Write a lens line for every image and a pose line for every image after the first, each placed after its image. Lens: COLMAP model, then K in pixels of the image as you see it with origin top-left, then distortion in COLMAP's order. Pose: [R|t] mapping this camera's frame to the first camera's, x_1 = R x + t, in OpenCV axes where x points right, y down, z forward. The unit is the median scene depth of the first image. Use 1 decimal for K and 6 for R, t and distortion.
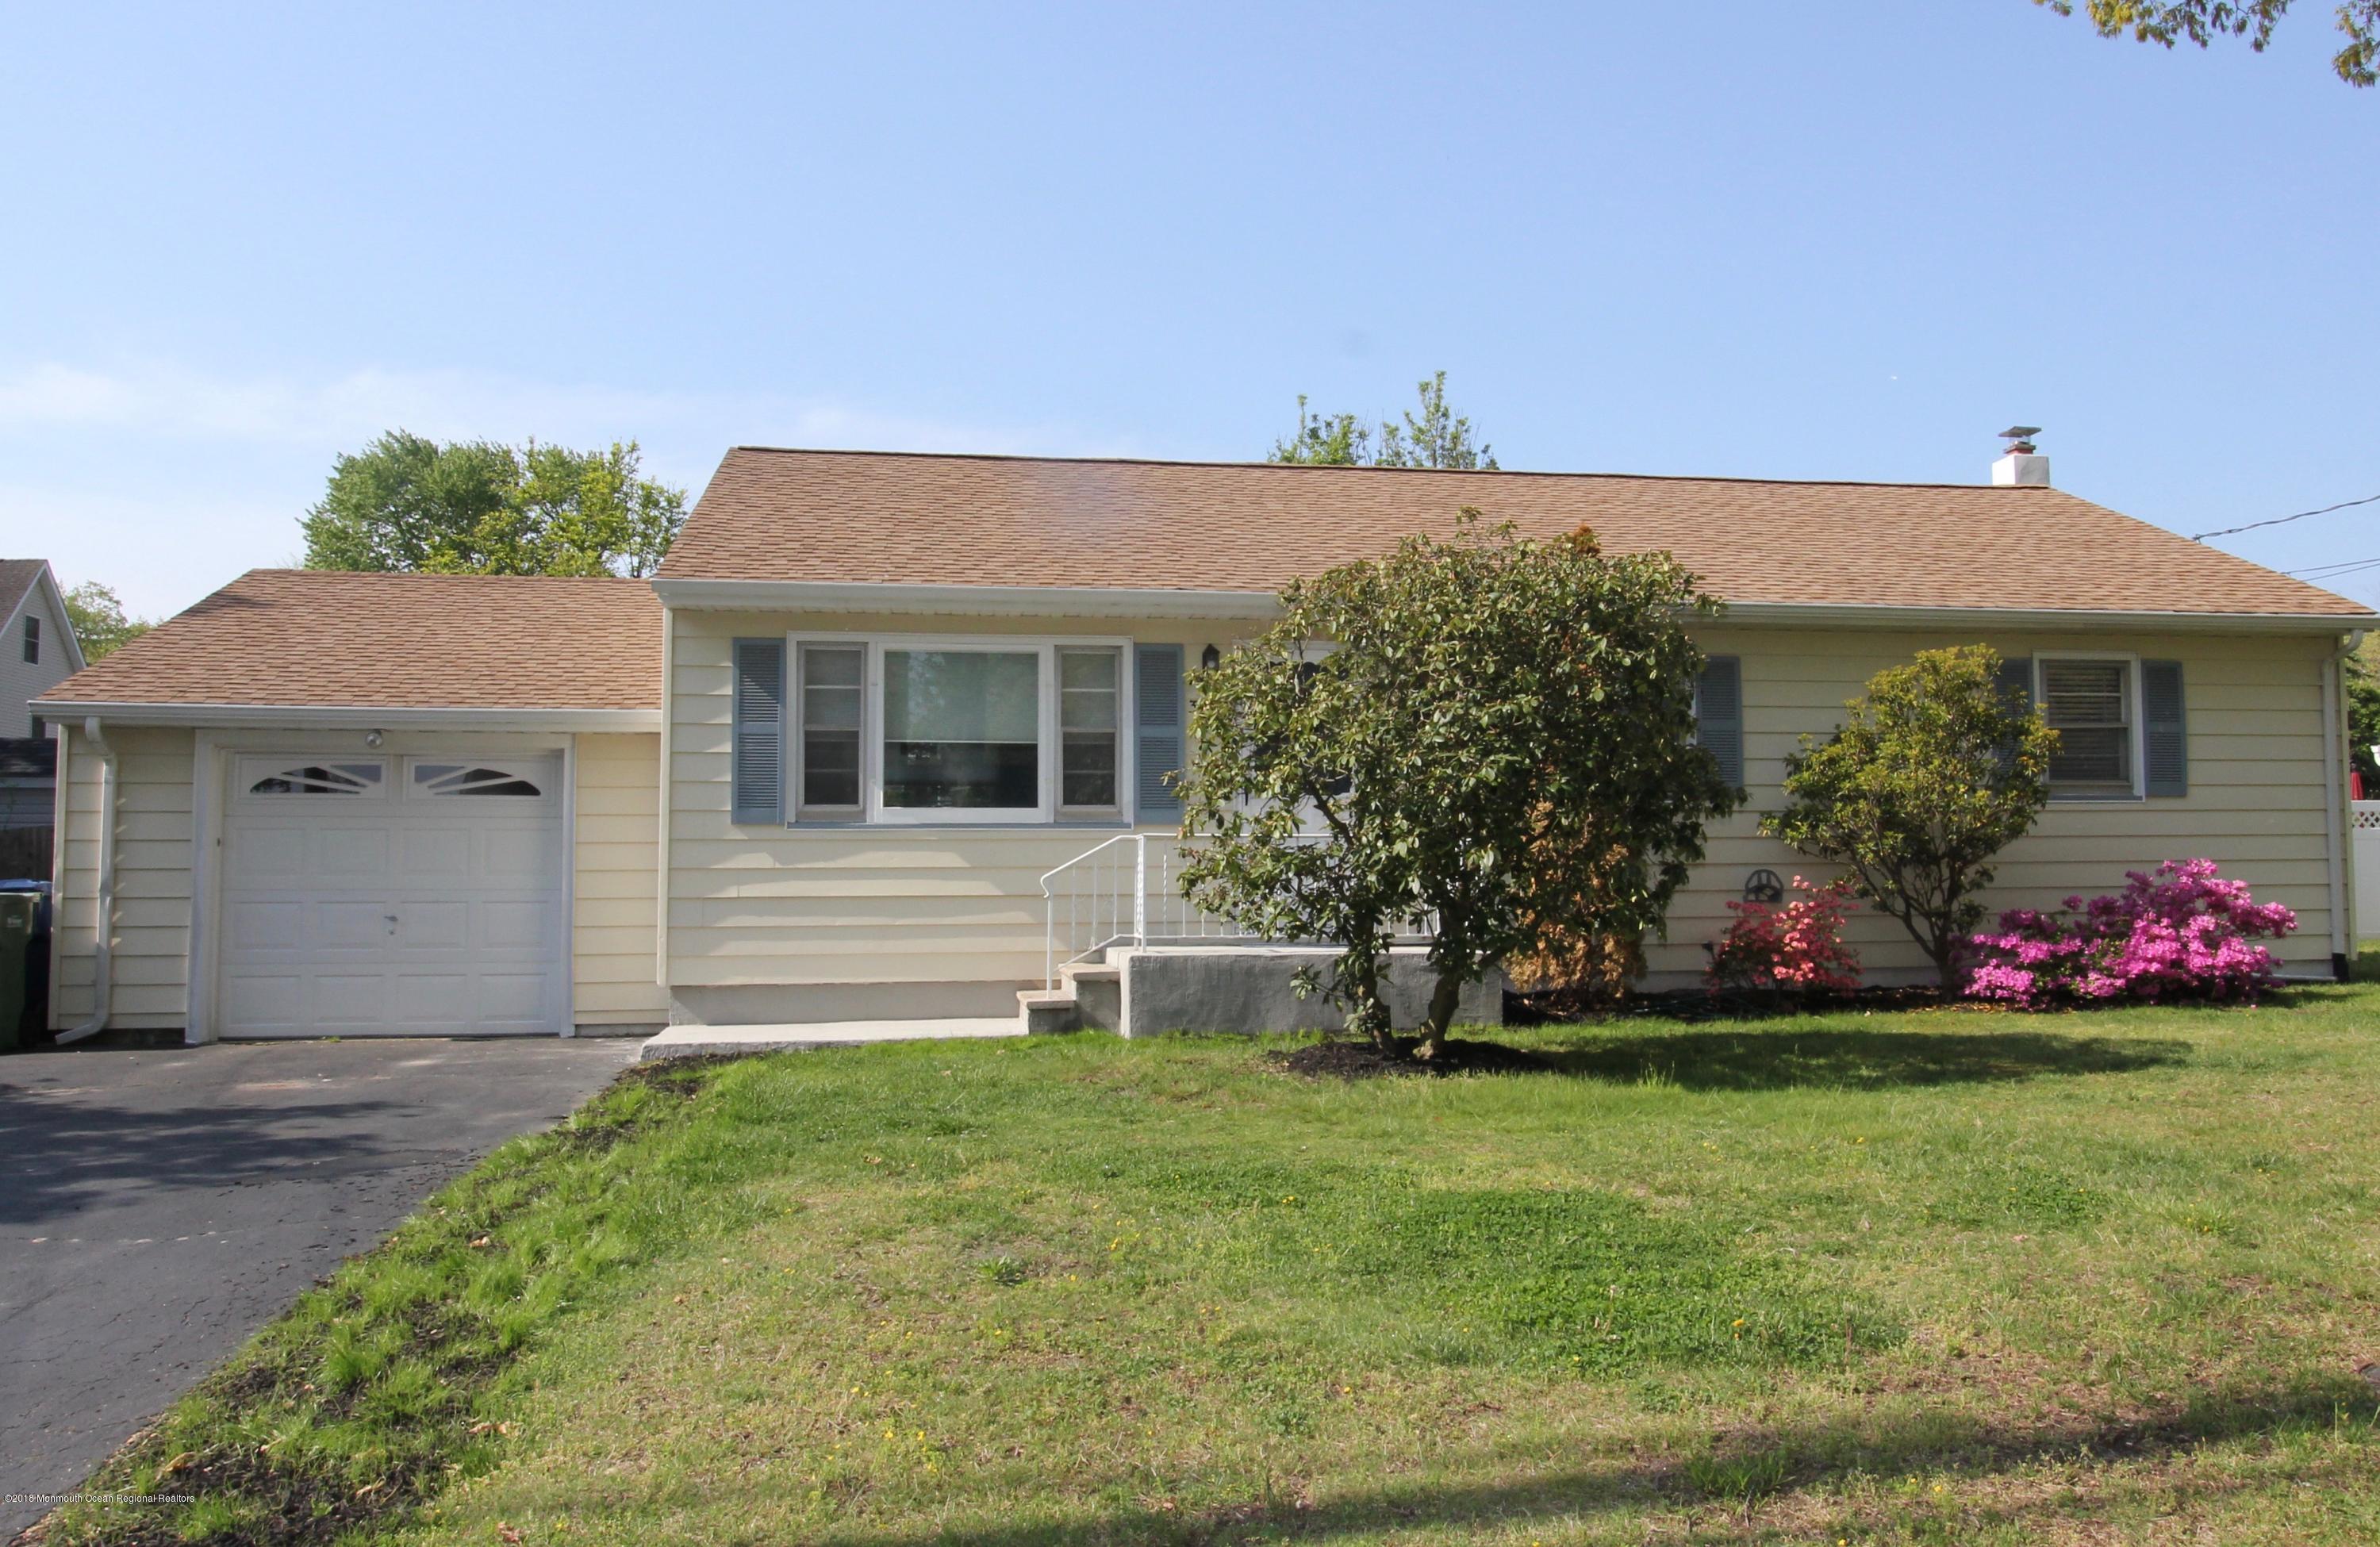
lens RADIAL K [[1825.9, 0, 1189.5], [0, 1825.9, 784.2], [0, 0, 1]] dist [-0.002435, -0.016270]
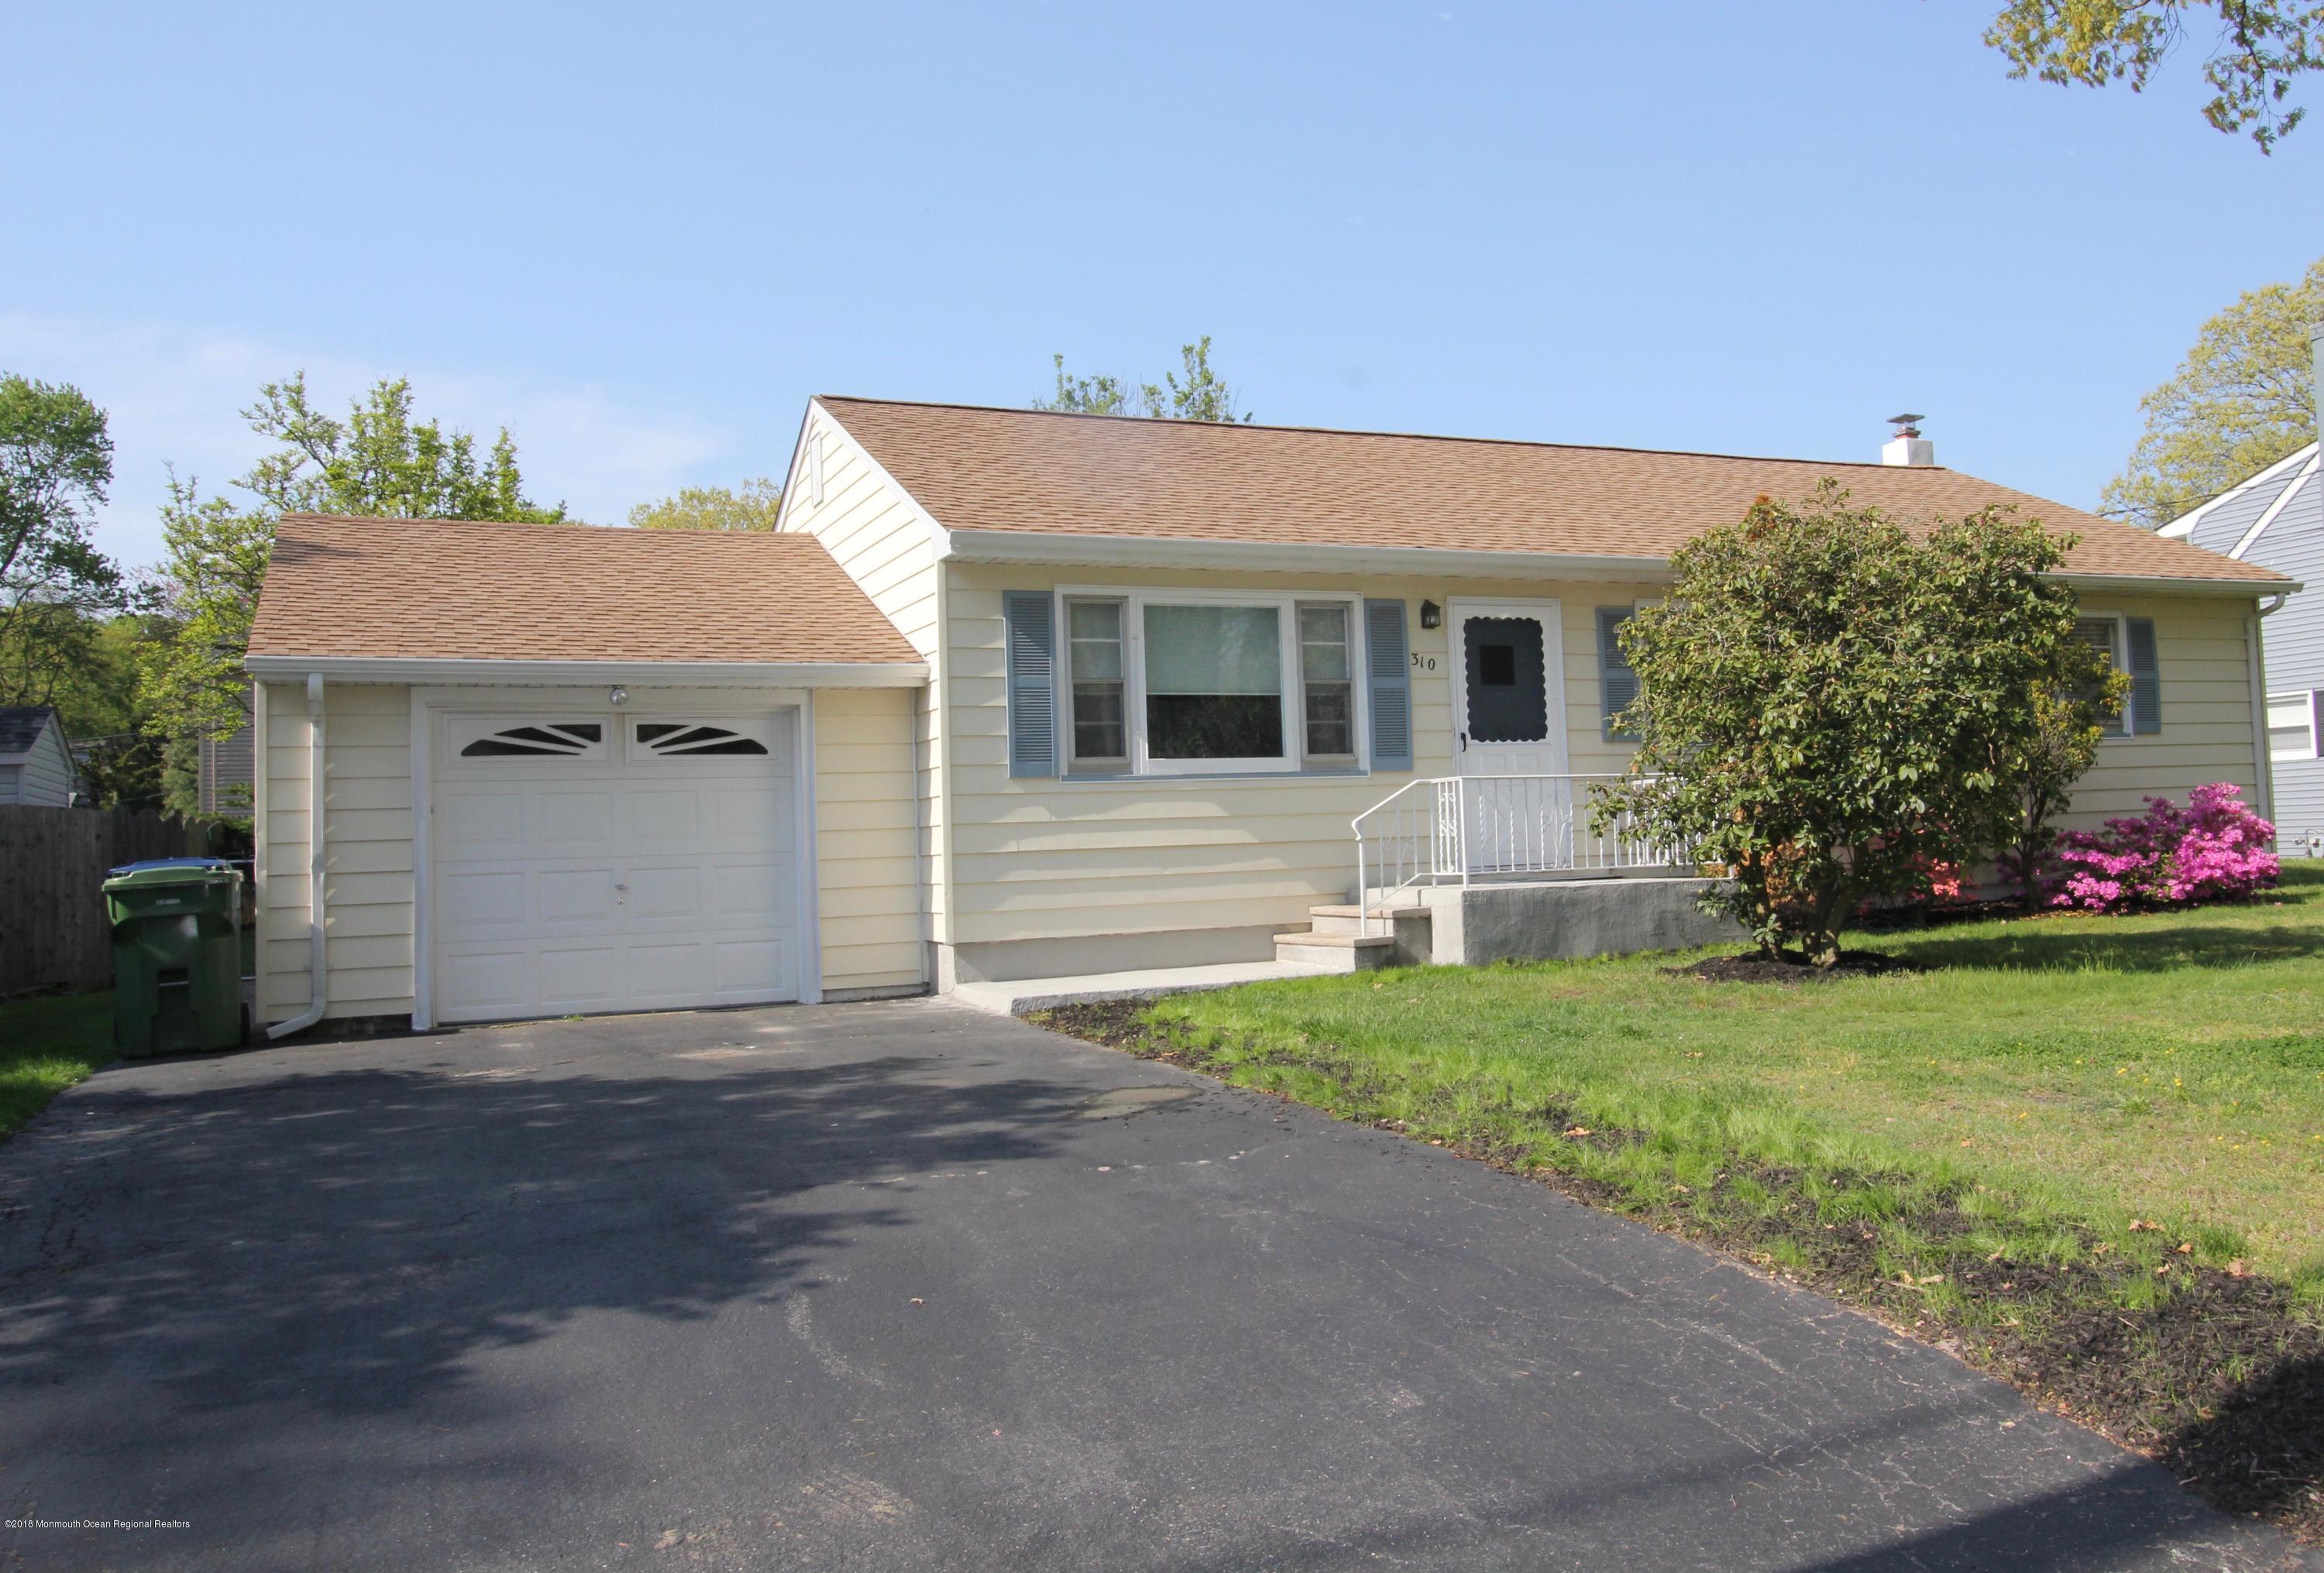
lens RADIAL K [[1896.8, 0, 1160.8], [0, 1896.8, 782.8], [0, 0, 1]] dist [-0.009870, 0.022704]
pose [[0.964265, -0.020252, 0.264164, -0.437873], [0.017011, 0.999749, 0.014551, 0.010650], [-0.264393, -0.009537, 0.964368, -0.014678]]
